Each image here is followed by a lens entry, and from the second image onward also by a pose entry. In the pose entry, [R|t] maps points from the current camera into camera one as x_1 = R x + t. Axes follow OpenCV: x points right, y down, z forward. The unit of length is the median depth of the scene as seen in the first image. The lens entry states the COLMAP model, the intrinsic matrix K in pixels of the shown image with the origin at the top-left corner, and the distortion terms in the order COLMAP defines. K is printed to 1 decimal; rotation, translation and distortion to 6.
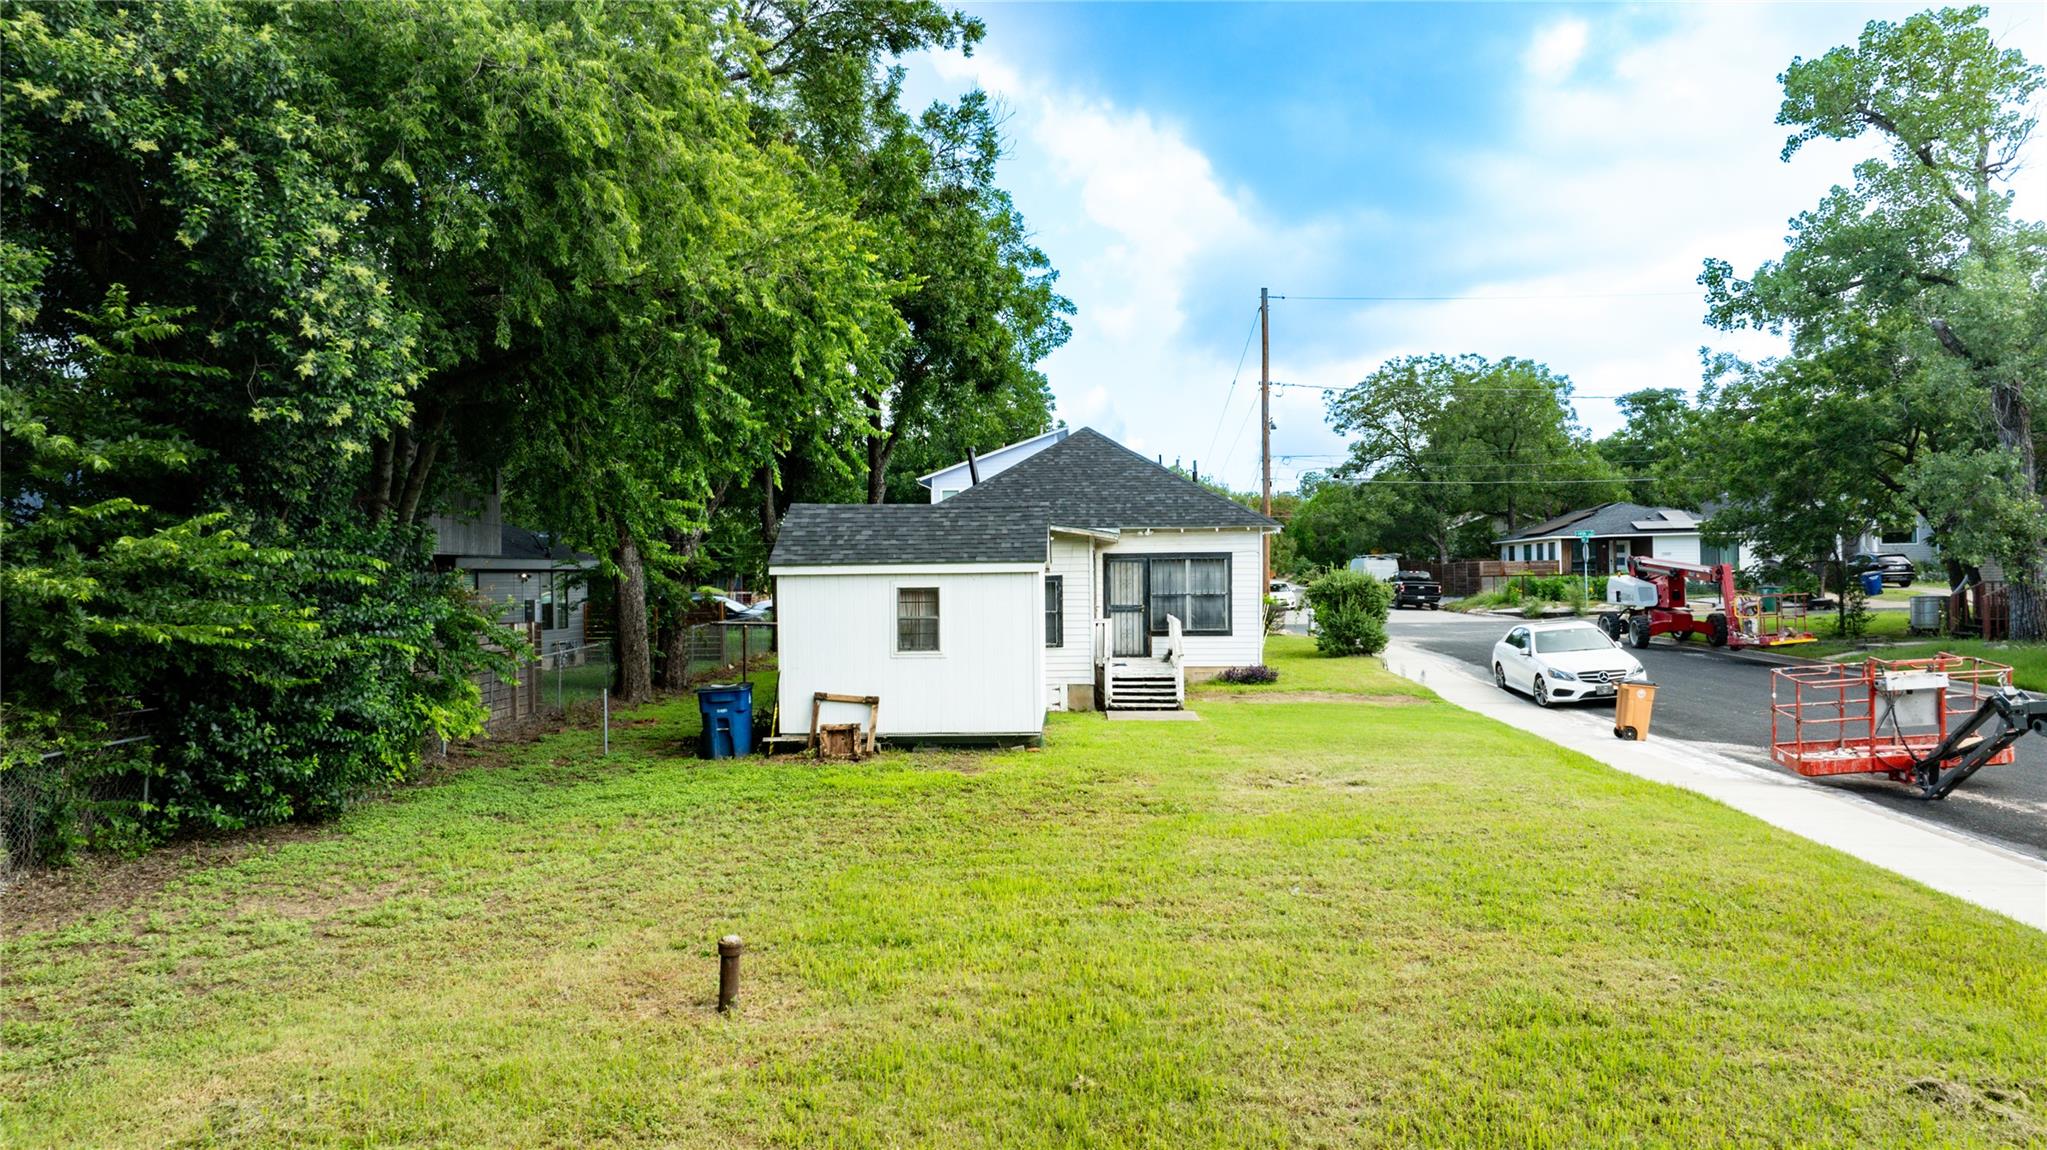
lens RADIAL K [[1436.7, 0, 1036.1], [0, 1436.7, 571.6], [0, 0, 1]] dist [-0.022305, 0.015277]
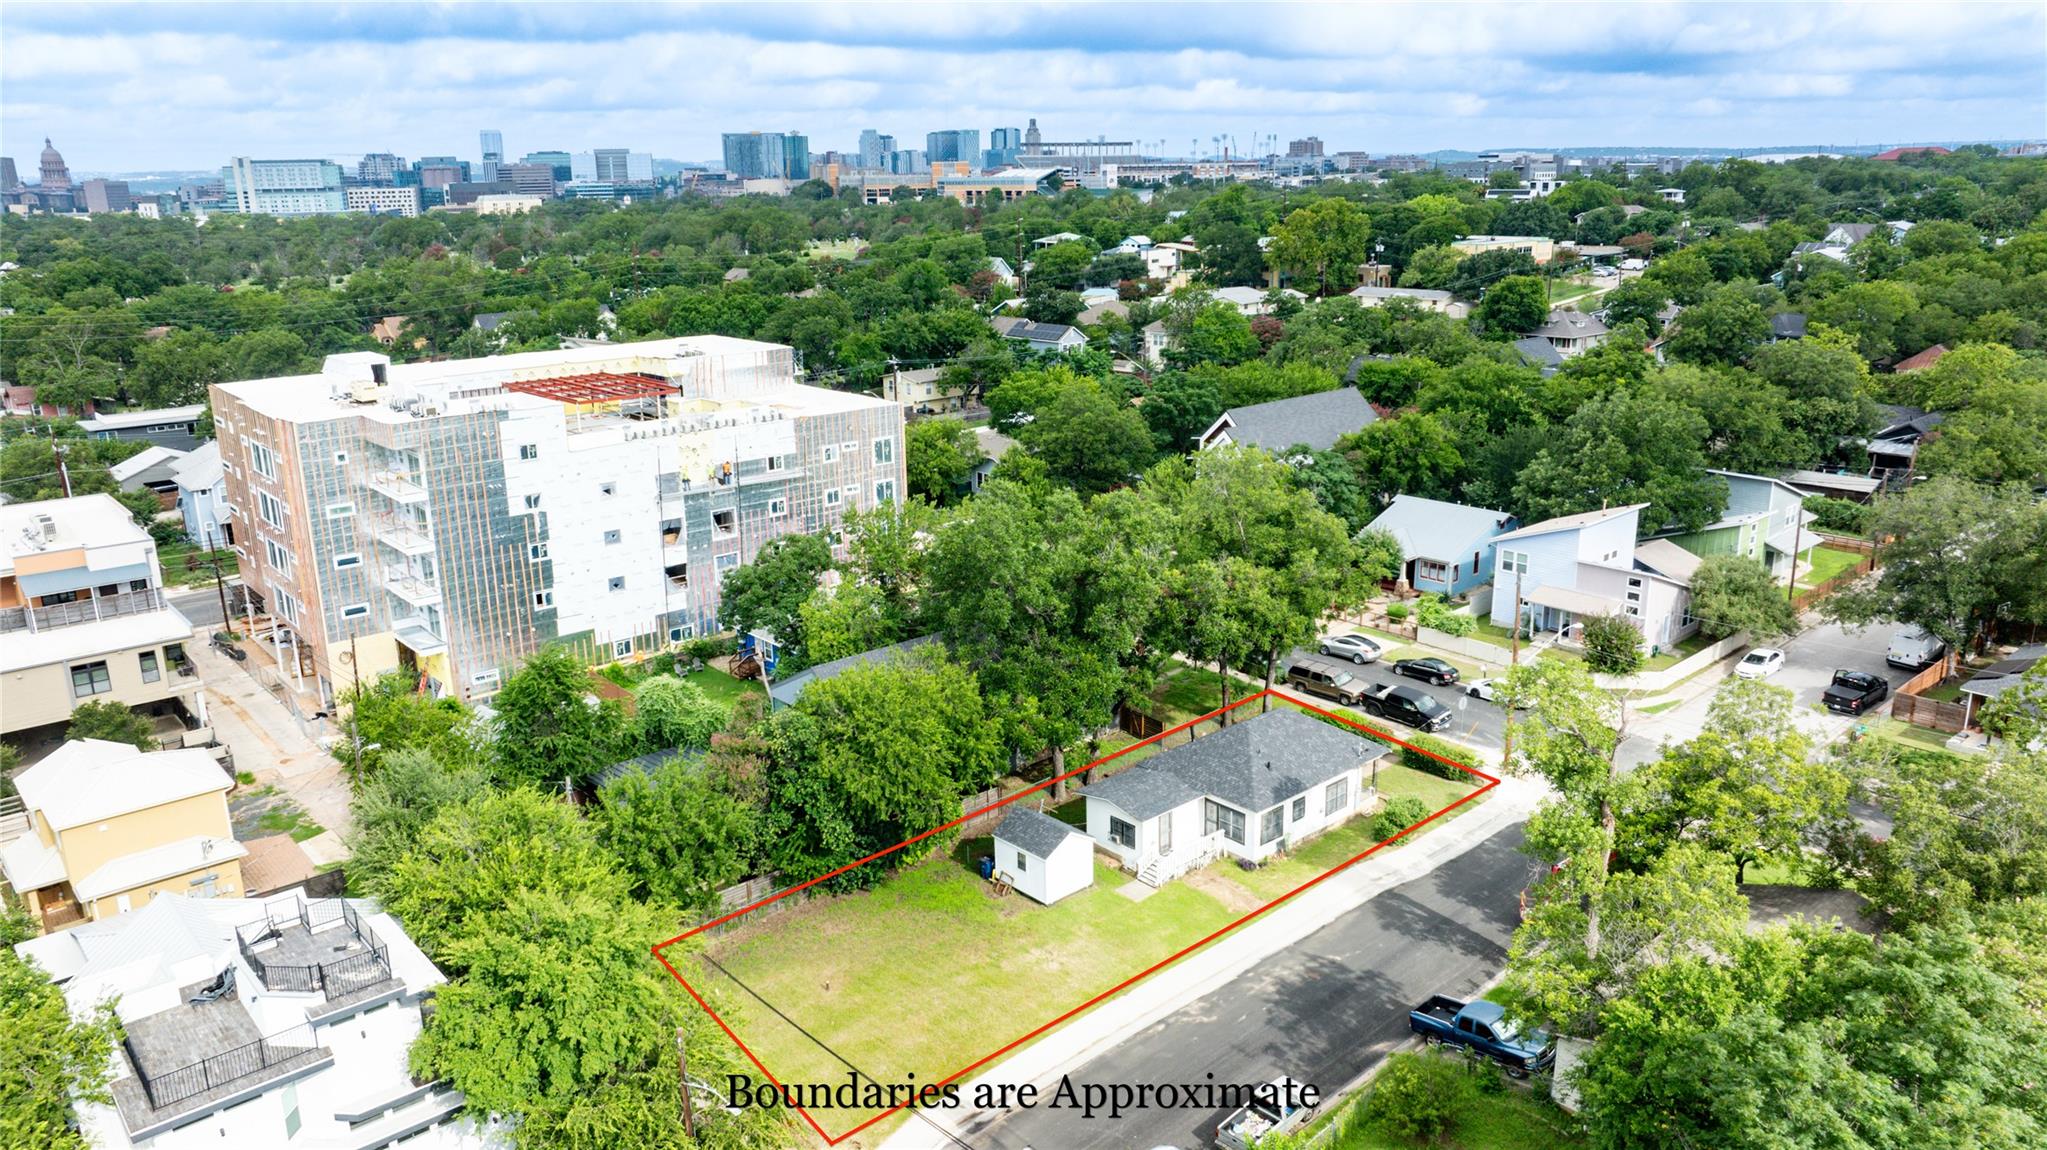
lens RADIAL K [[1436.7, 0, 1025.3], [0, 1436.7, 573.8], [0, 0, 1]] dist [-0.022305, 0.015277]
pose [[0.693197, 0.202036, -0.691853, 2.132890], [0.006052, 0.958243, 0.285892, -1.586488], [0.720723, -0.202367, 0.663028, -1.104949]]
